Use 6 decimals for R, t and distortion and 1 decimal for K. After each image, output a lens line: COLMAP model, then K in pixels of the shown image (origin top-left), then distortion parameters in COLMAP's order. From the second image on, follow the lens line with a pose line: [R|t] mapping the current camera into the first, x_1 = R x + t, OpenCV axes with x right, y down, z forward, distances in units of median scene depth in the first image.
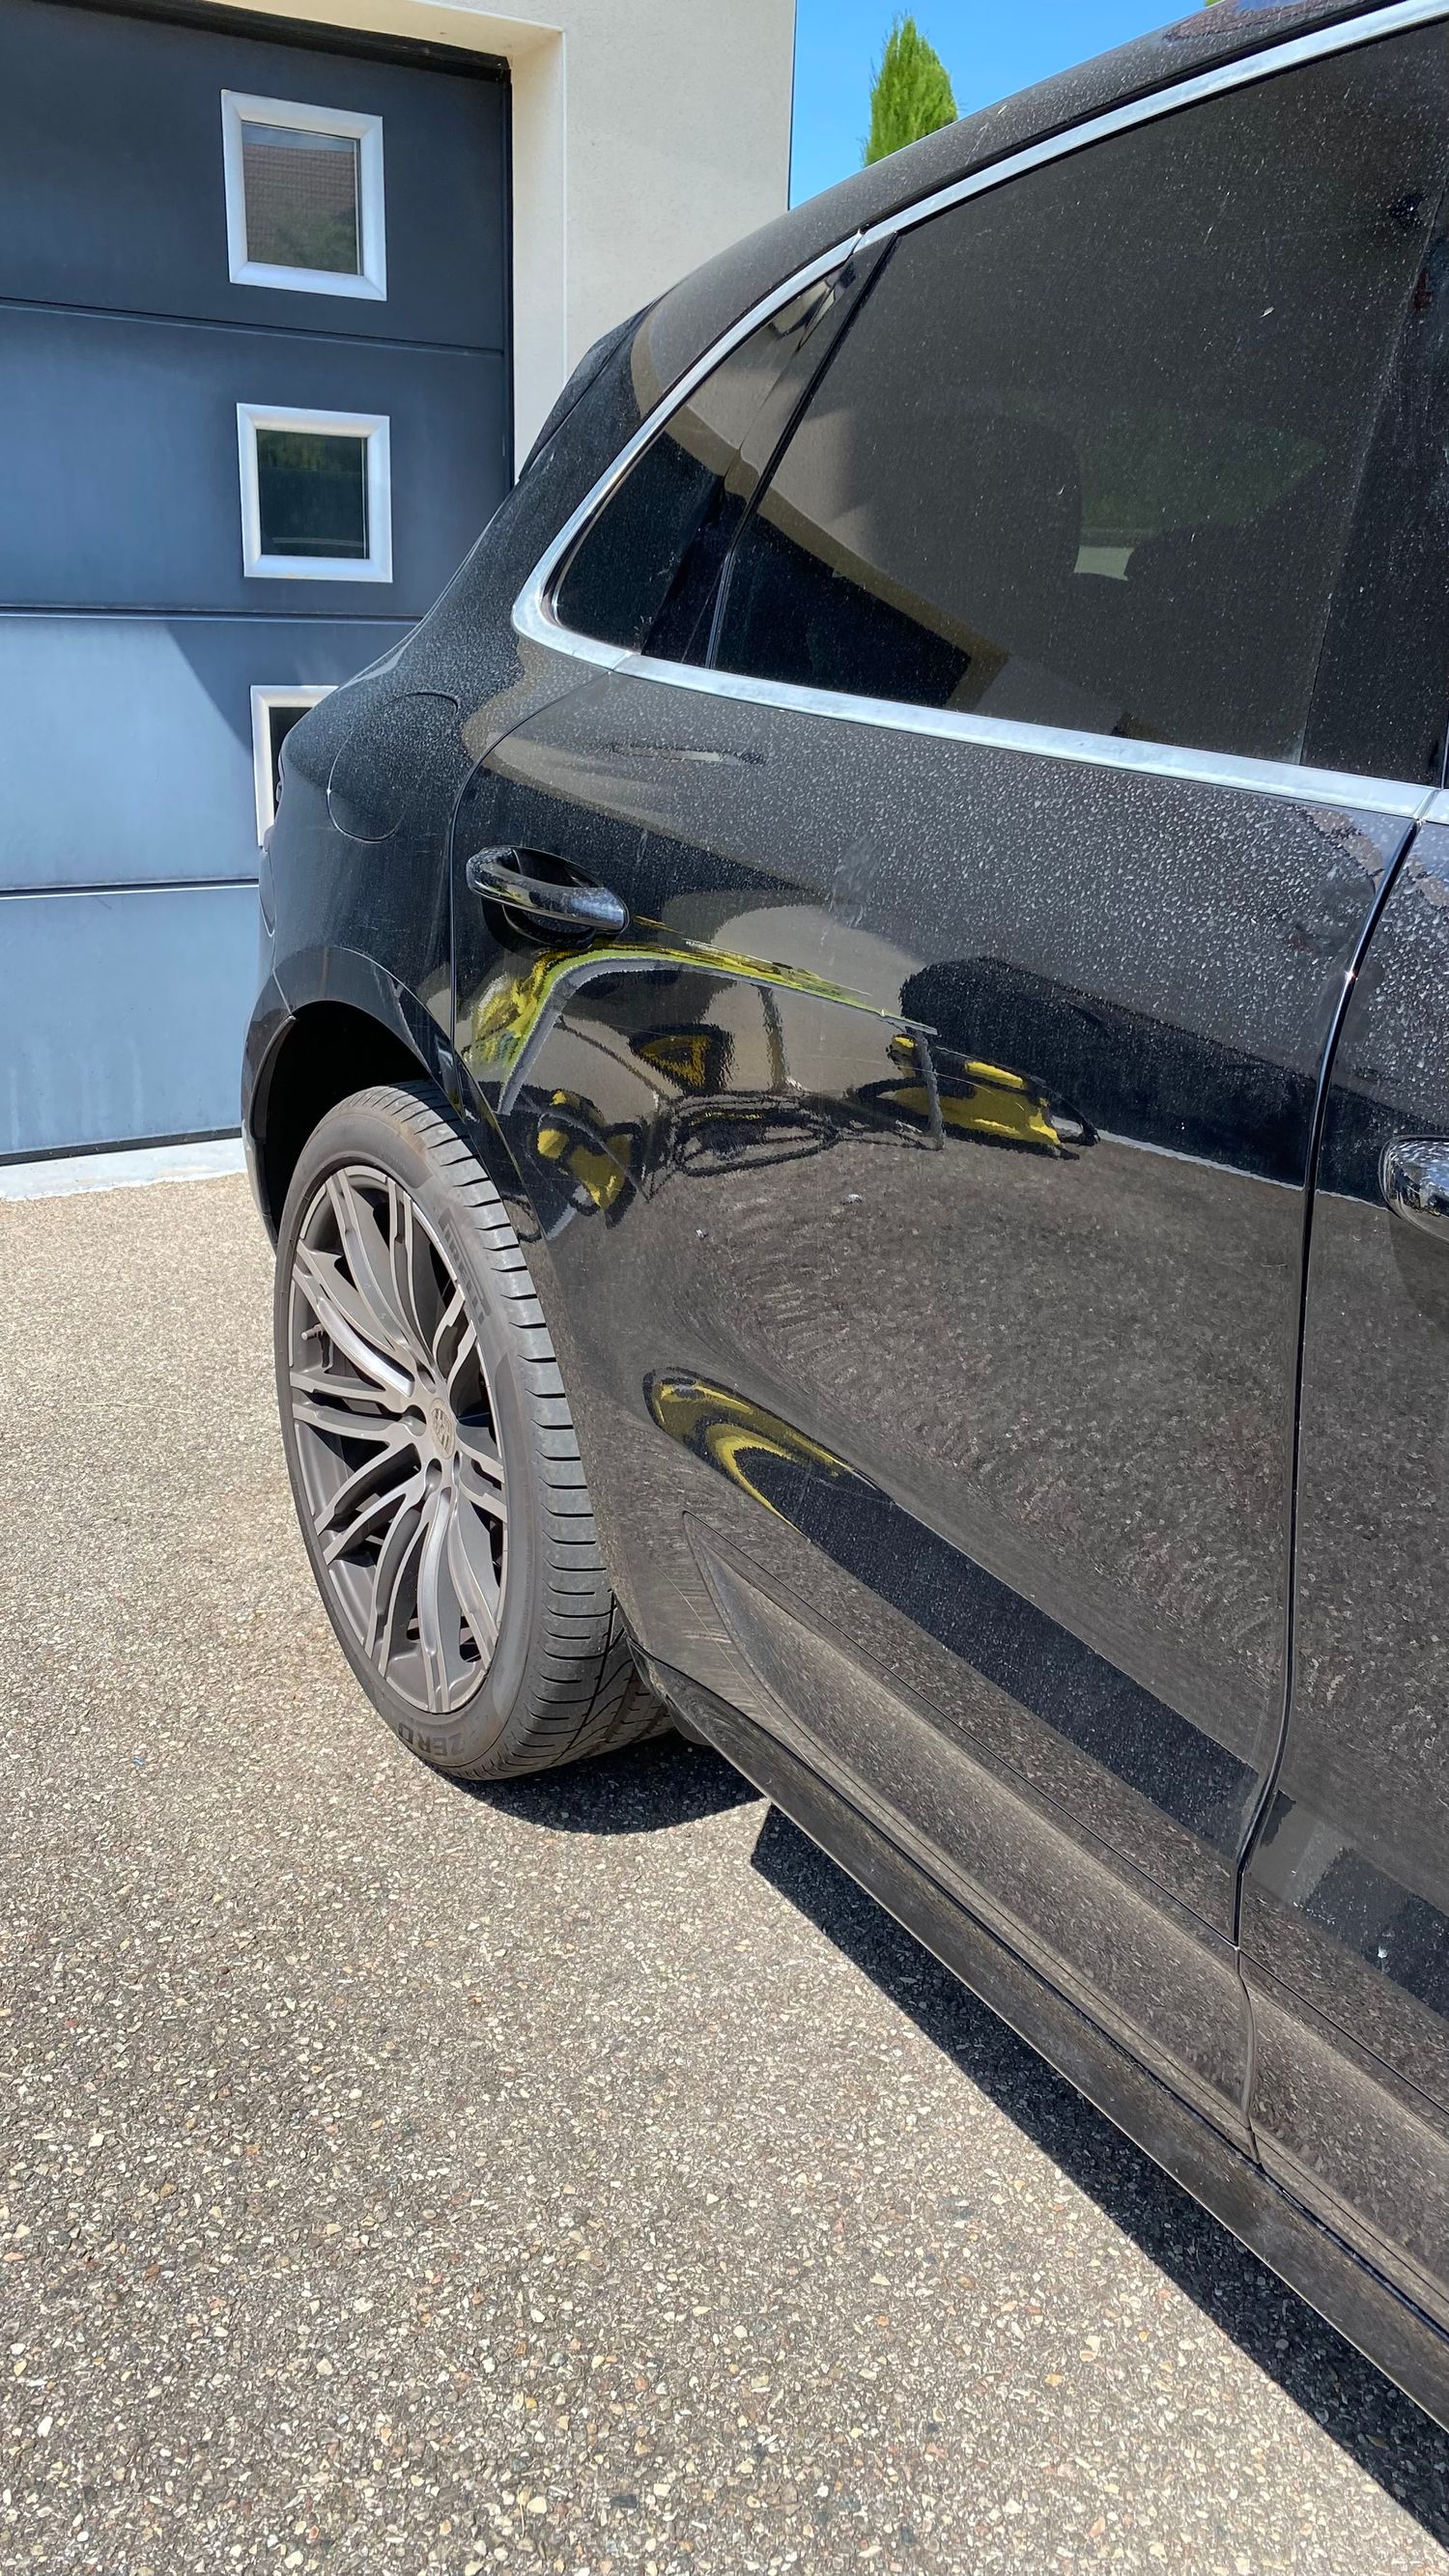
lens RADIAL K [[1990.9, 0, 716.6], [0, 1990.9, 1275.1], [0, 0, 1]] dist [0.034075, -0.040367]
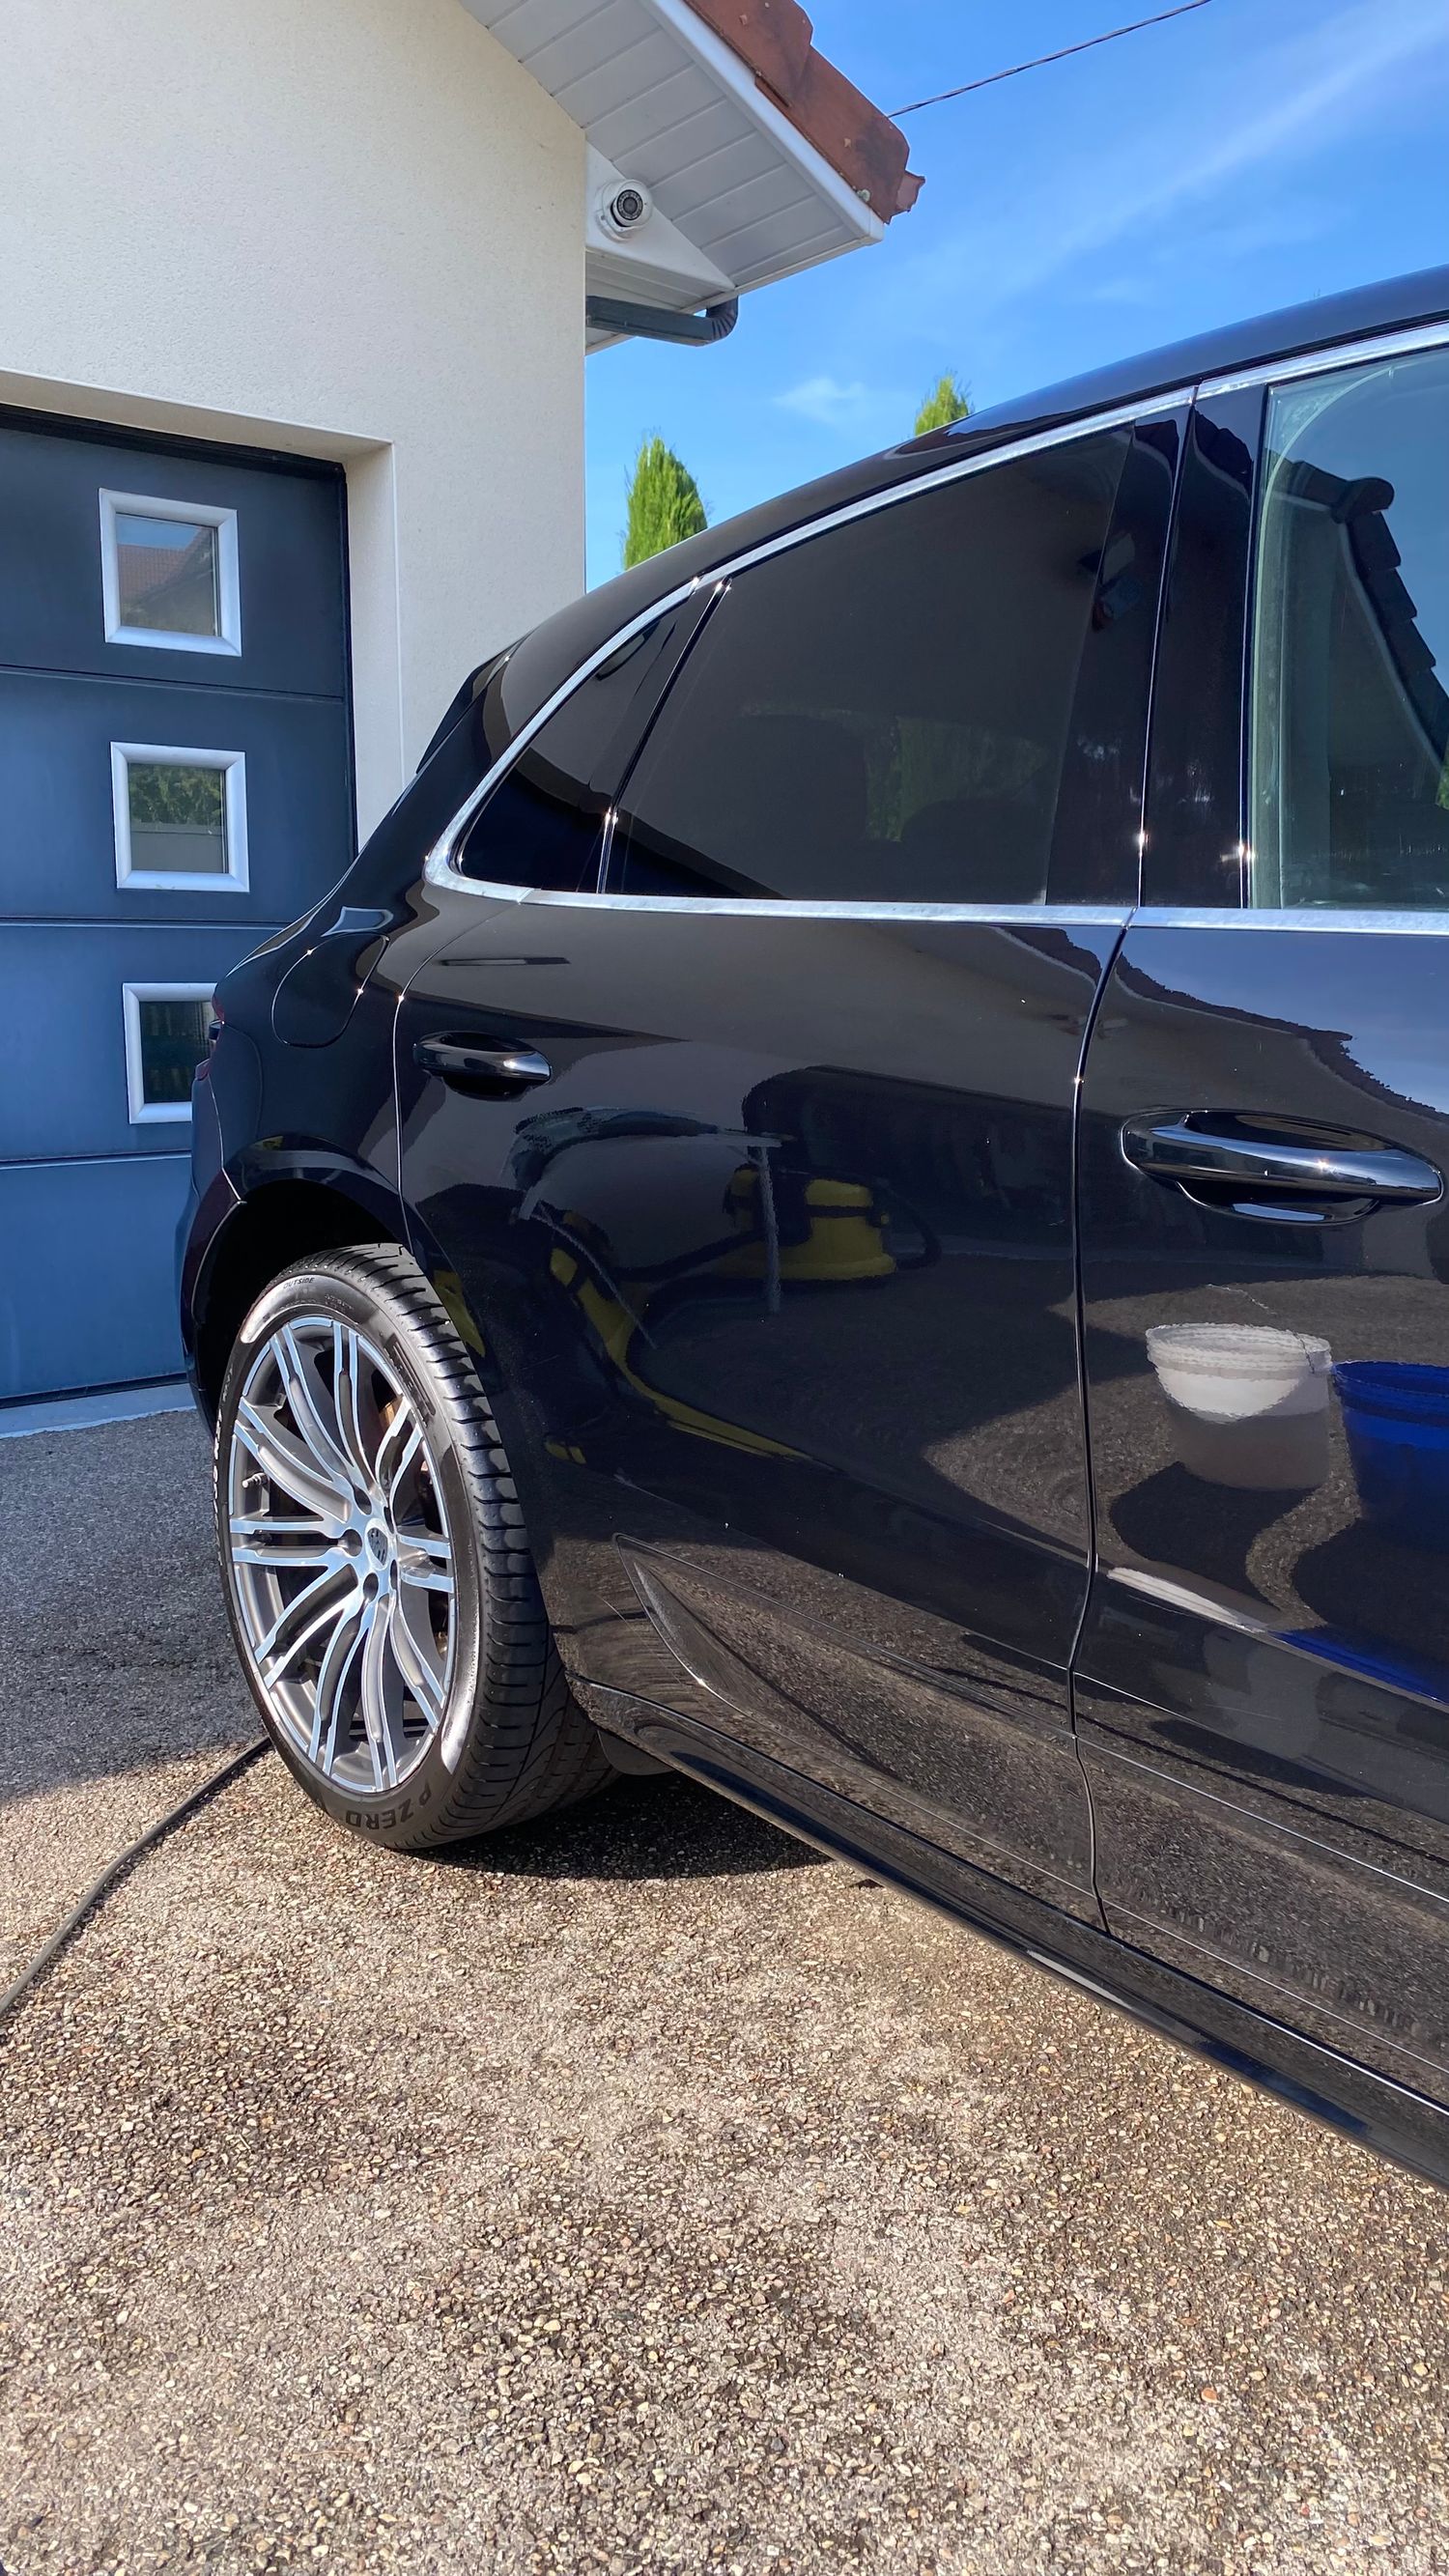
lens RADIAL K [[1990.9, 0, 716.6], [0, 1990.9, 1275.1], [0, 0, 1]] dist [0.034075, -0.040367]
pose [[0.993608, -0.042008, 0.104783, -0.062786], [0.058318, 0.985745, -0.157814, 0.129250], [-0.096660, 0.162916, 0.981894, -0.203973]]
